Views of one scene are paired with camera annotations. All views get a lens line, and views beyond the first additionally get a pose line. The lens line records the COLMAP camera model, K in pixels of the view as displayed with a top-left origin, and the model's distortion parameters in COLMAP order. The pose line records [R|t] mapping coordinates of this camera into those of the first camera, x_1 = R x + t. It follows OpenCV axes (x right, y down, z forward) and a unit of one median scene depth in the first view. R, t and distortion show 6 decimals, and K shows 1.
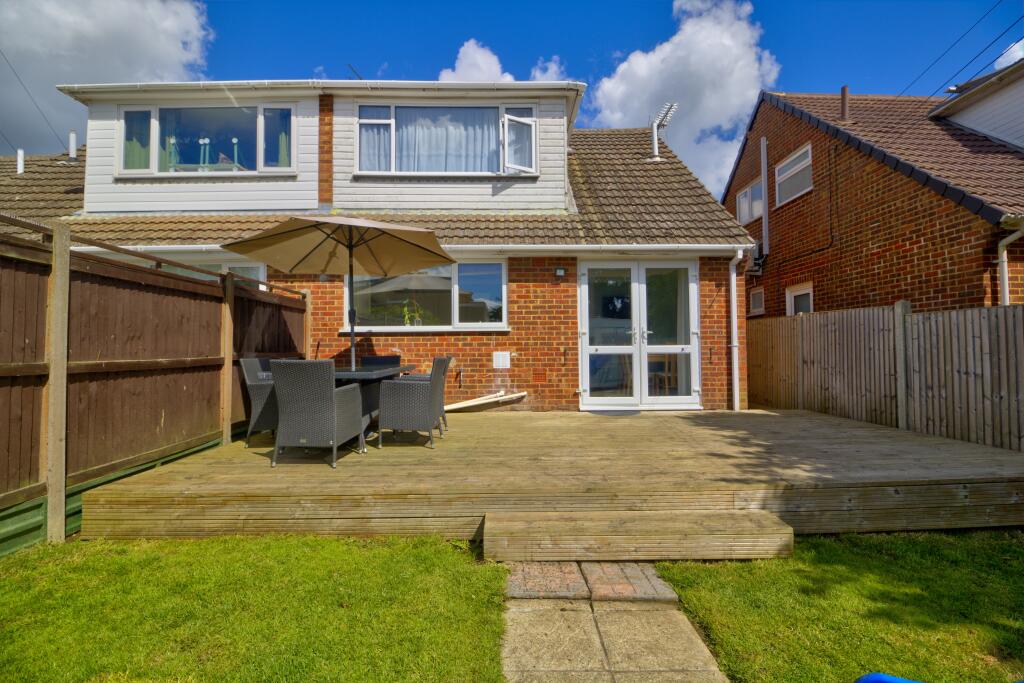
lens RADIAL K [[470.4, 0, 521.7], [0, 470.4, 336.1], [0, 0, 1]] dist [-0.000754, -0.013769]
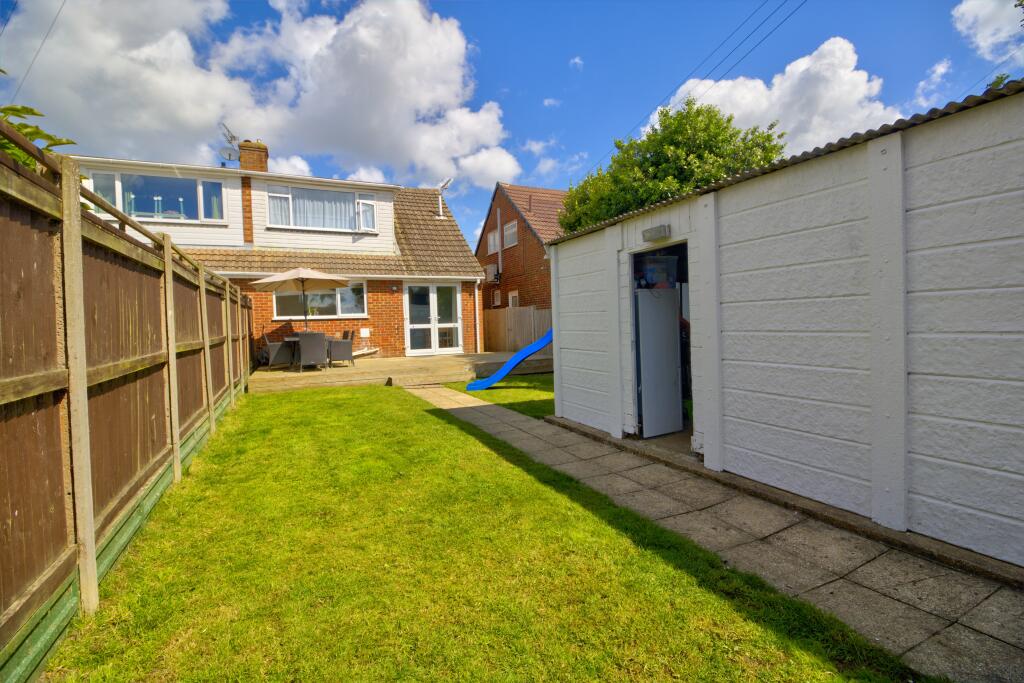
lens RADIAL K [[470.4, 0, 521.7], [0, 470.4, 336.1], [0, 0, 1]] dist [-0.000754, -0.013769]
pose [[0.907450, -0.030140, 0.419078, -0.253640], [0.010533, 0.998742, 0.049023, -0.022438], [-0.420028, -0.040072, 0.906626, -0.981021]]
